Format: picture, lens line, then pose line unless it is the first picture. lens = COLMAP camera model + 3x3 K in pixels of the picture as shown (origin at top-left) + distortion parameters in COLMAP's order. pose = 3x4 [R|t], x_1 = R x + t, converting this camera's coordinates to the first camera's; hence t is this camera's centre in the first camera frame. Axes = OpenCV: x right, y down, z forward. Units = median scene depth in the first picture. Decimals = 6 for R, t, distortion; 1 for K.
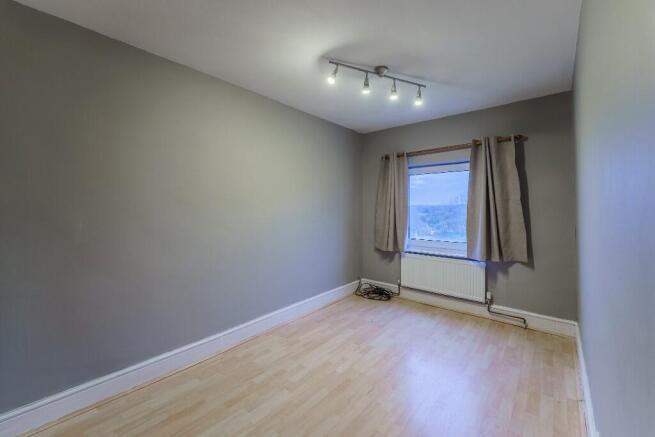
lens RADIAL K [[267.3, 0, 320.2], [0, 267.3, 206.9], [0, 0, 1]] dist [-0.000479, -0.000135]
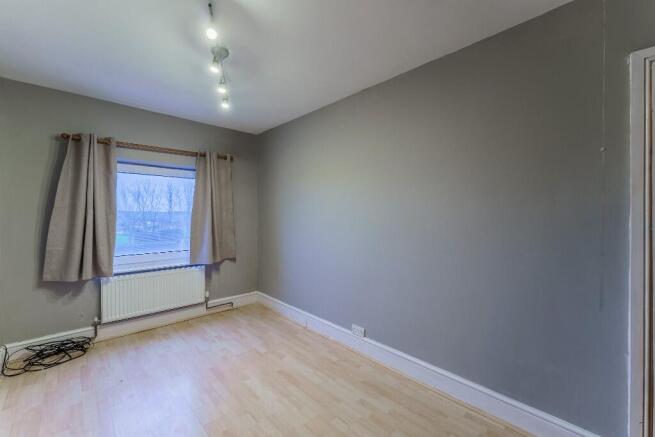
lens RADIAL K [[264.4, 0, 323.5], [0, 264.4, 220.5], [0, 0, 1]] dist [0.000175, -0.000077]
pose [[0.114585, -0.021993, 0.993170, -0.415984], [-0.003117, 0.999742, 0.022498, -0.000644], [-0.993409, -0.005673, 0.114487, 0.413189]]
